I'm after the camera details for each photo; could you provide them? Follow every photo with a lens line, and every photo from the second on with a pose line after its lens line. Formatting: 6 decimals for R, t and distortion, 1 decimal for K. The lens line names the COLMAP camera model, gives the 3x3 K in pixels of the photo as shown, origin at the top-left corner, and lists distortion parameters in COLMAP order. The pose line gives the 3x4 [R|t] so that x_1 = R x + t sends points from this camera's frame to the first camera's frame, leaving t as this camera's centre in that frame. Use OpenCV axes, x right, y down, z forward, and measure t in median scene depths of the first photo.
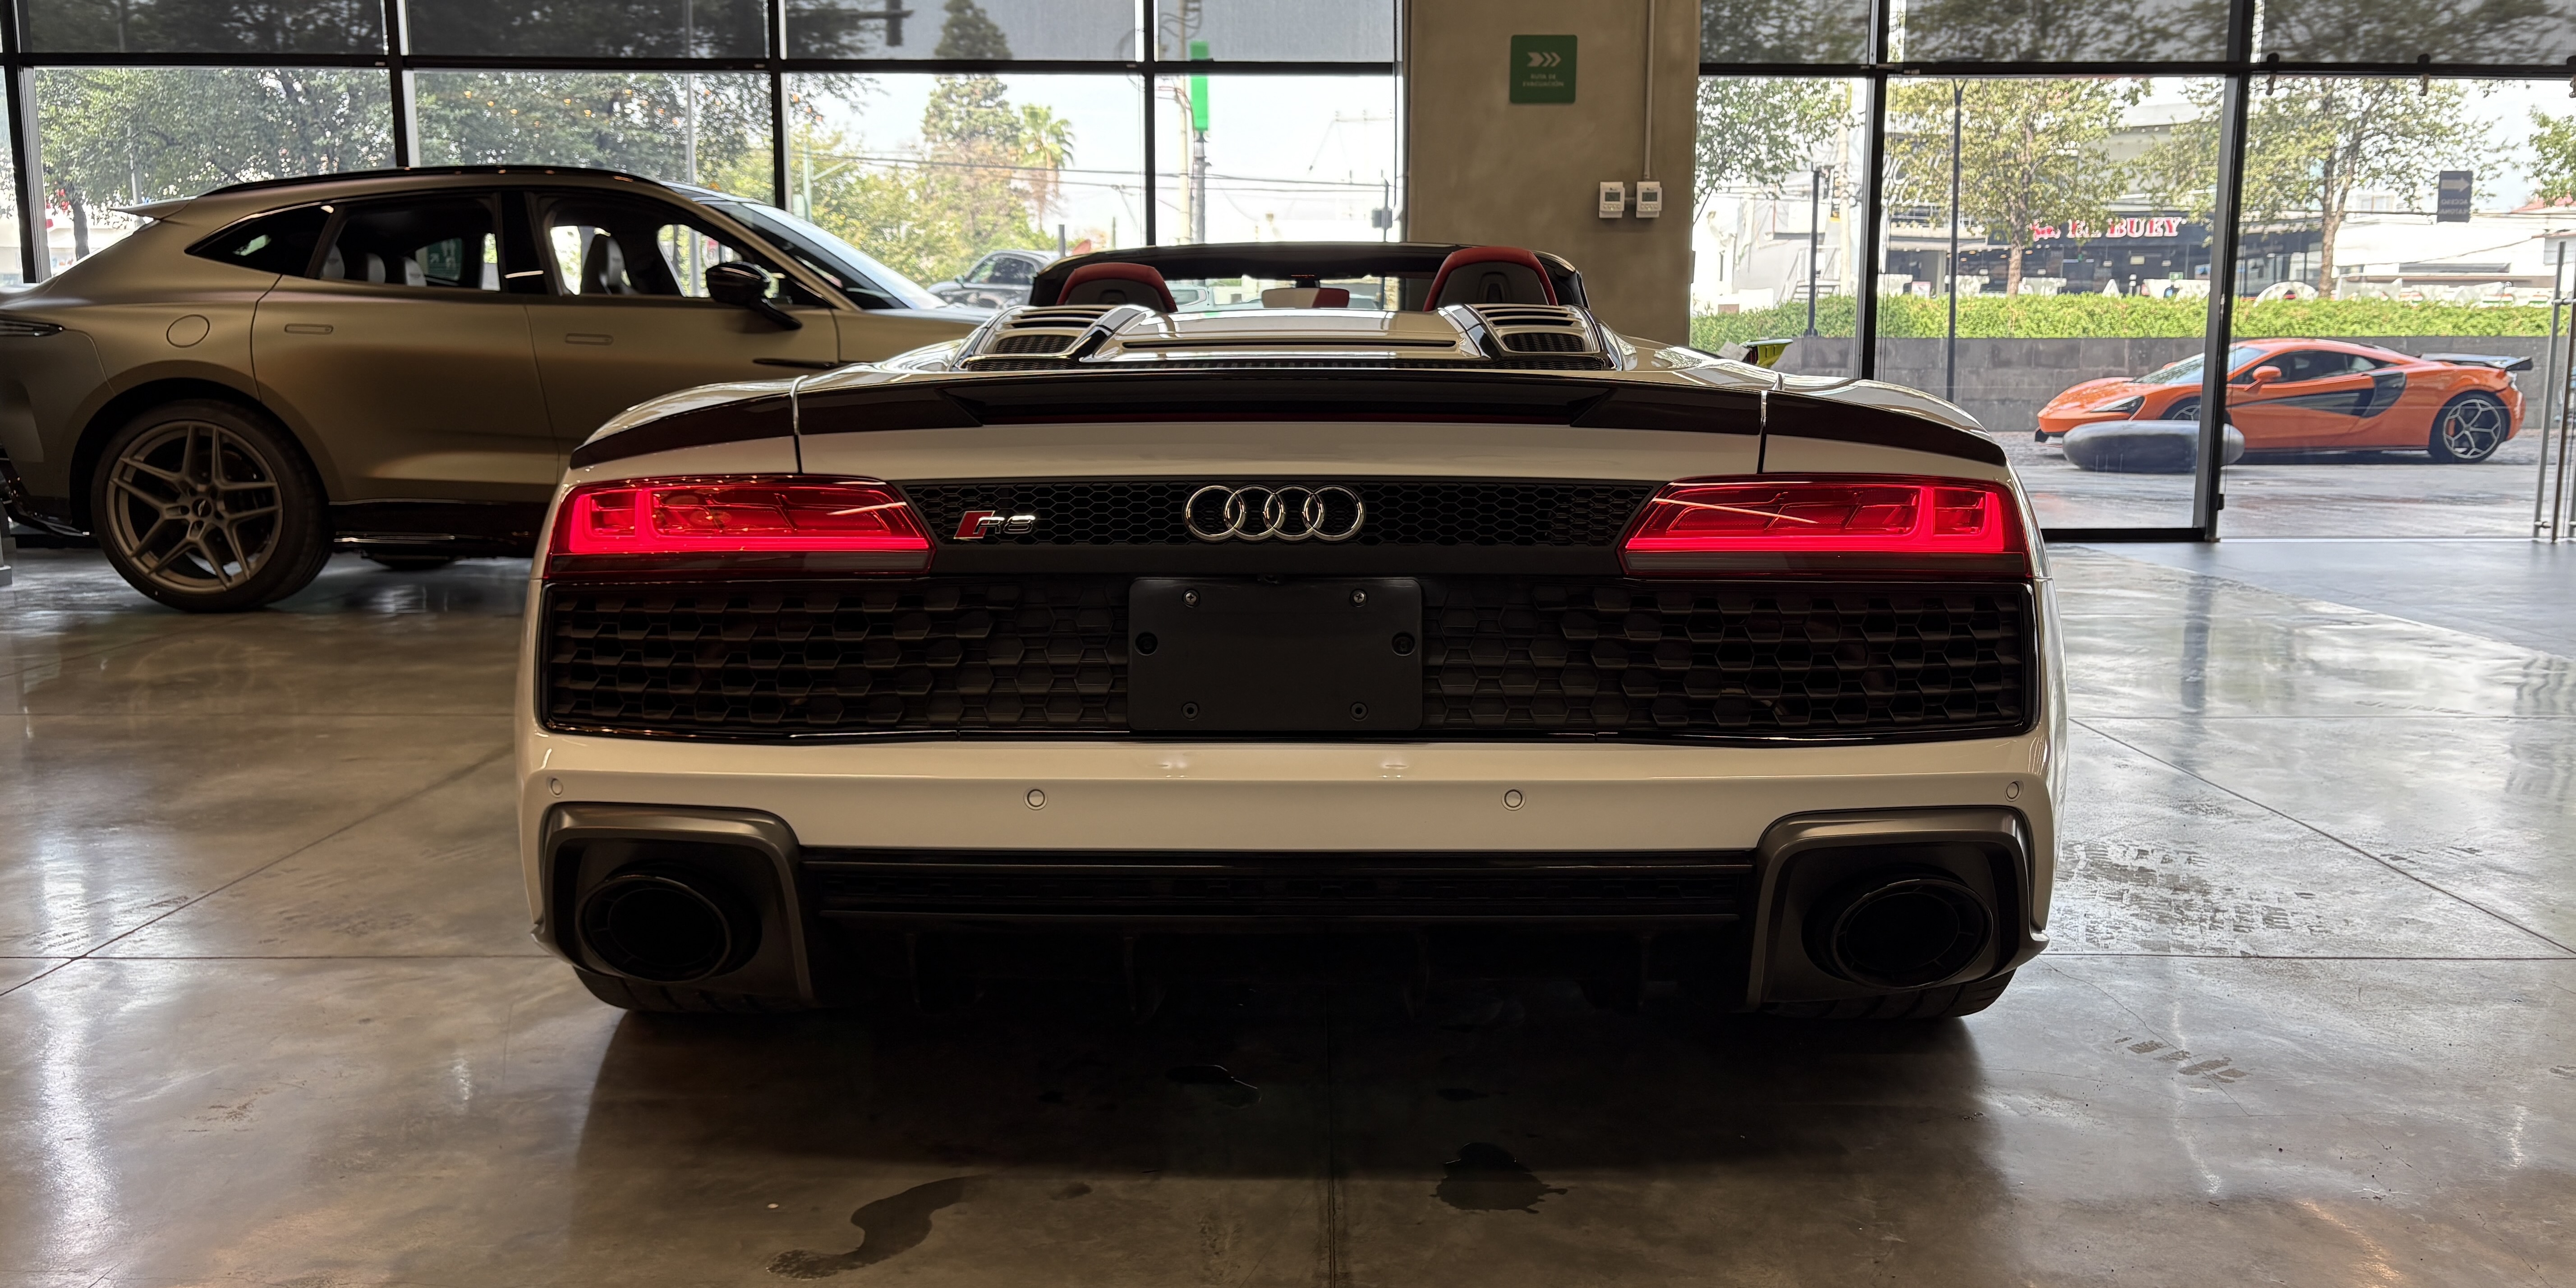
lens RADIAL K [[1947.3, 0, 1291.8], [0, 1947.3, 661.3], [0, 0, 1]] dist [0.055342, -0.070648]
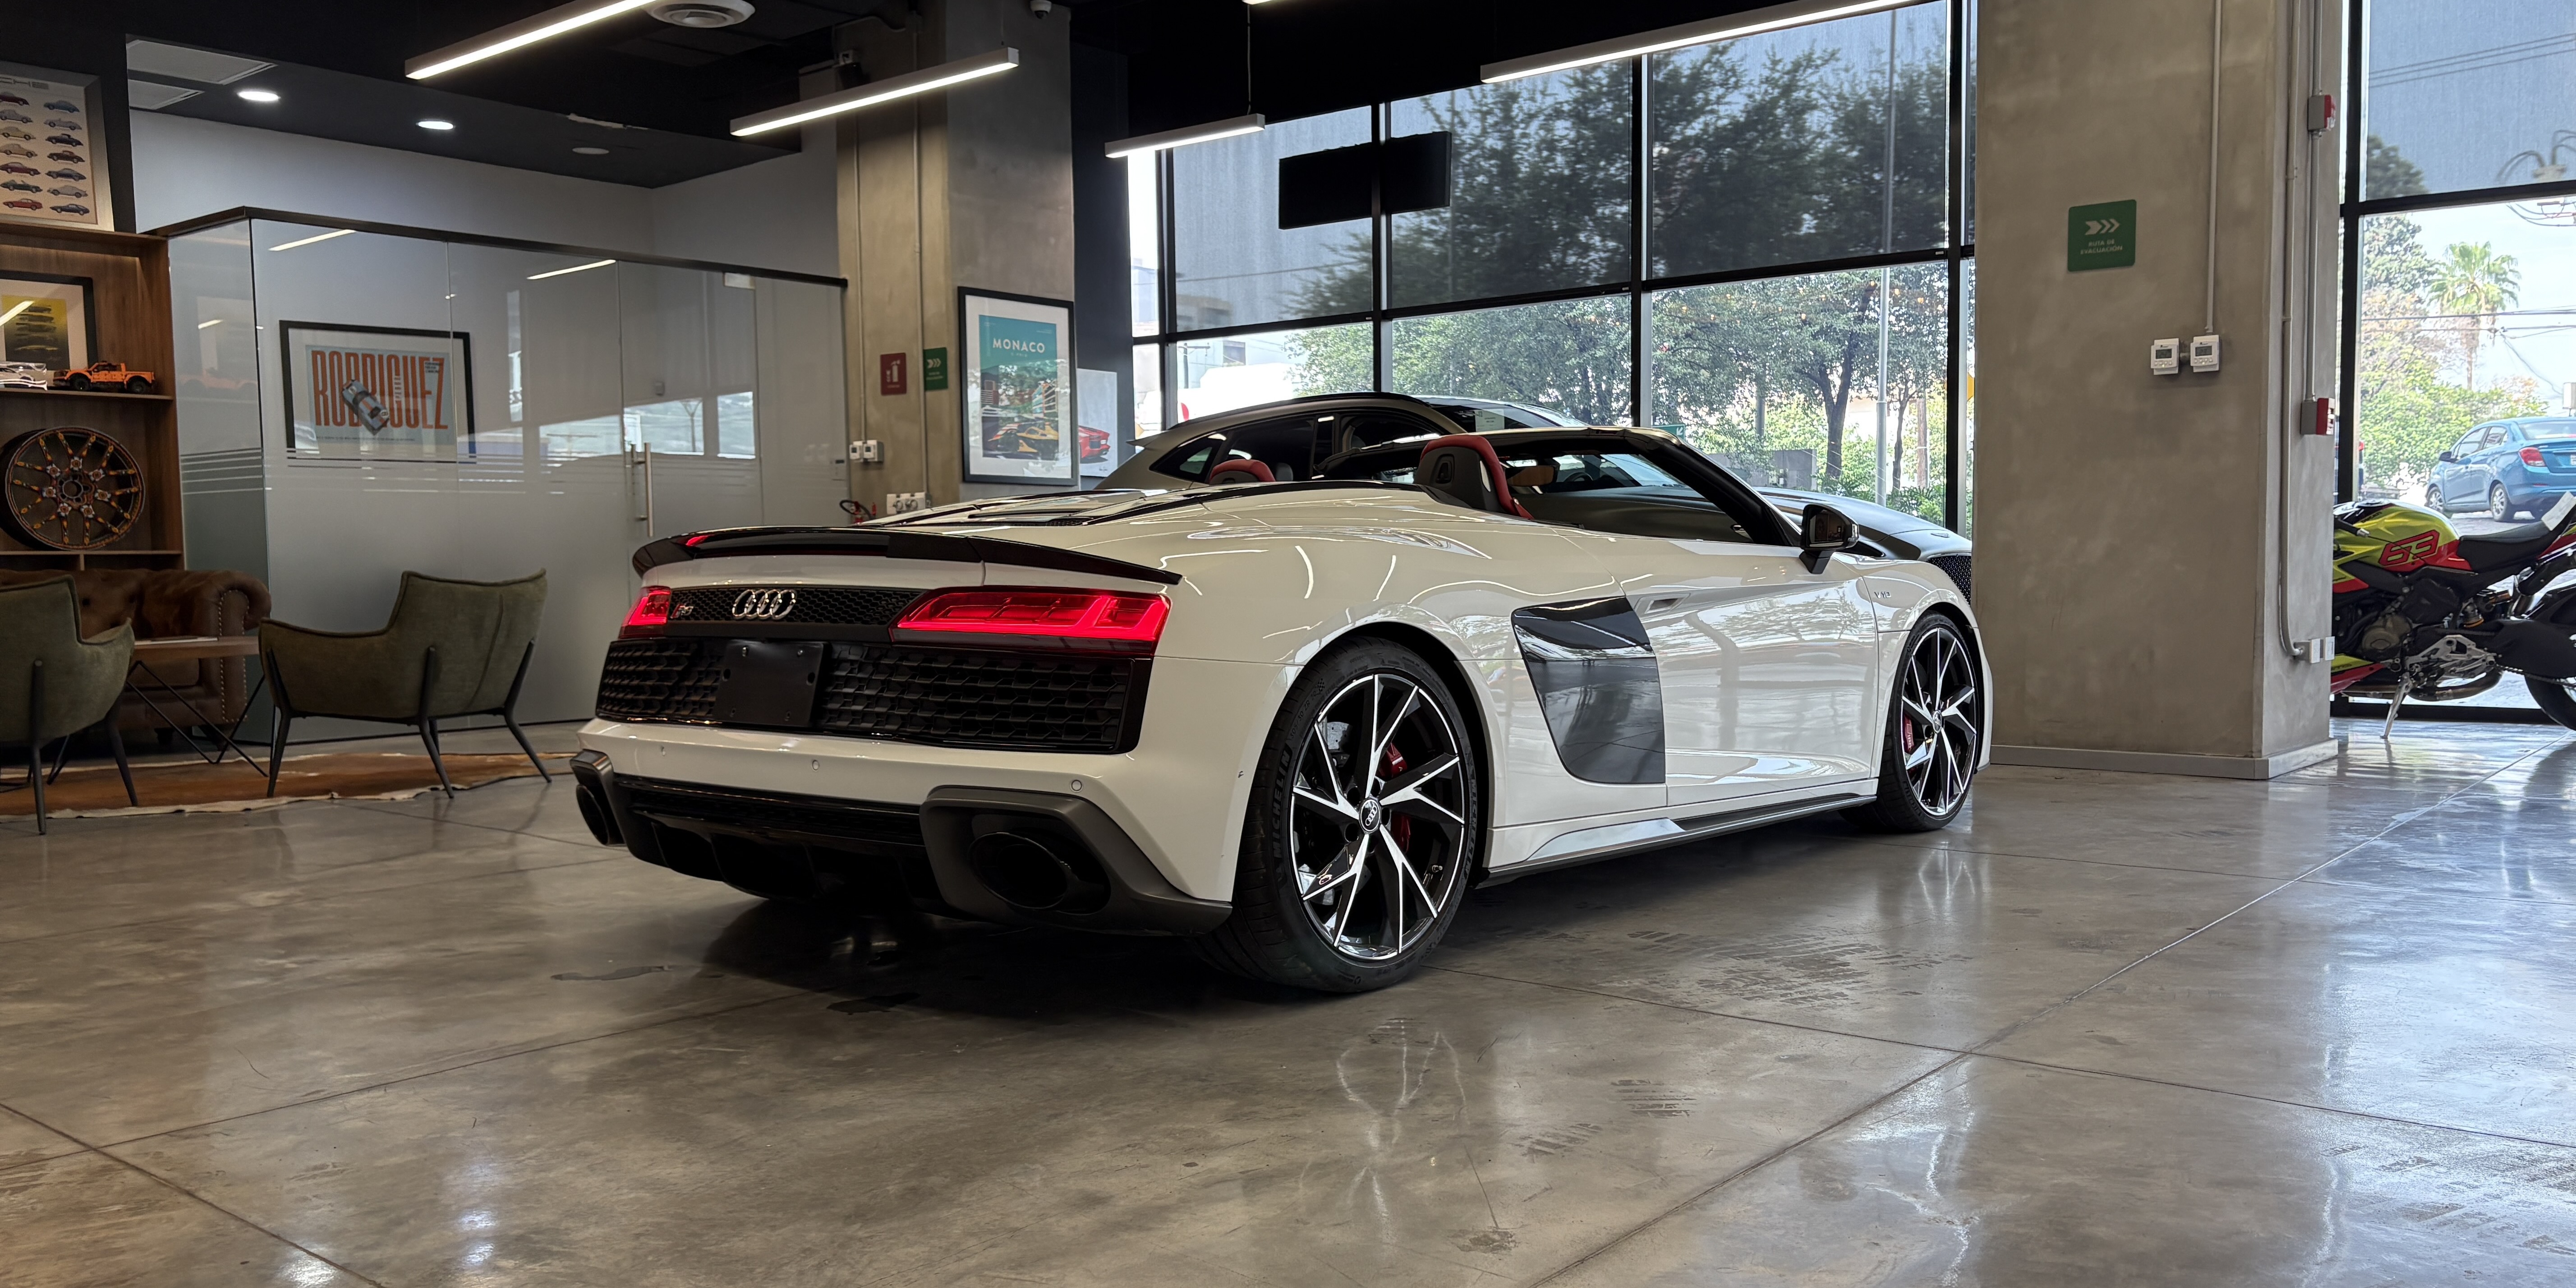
lens RADIAL K [[1947.3, 0, 1291.8], [0, 1947.3, 661.3], [0, 0, 1]] dist [0.055342, -0.070648]
pose [[0.777054, 0.024760, -0.628947, 0.450363], [-0.081083, 0.994838, -0.061012, 0.014486], [0.624190, 0.098407, 0.775051, -0.034140]]
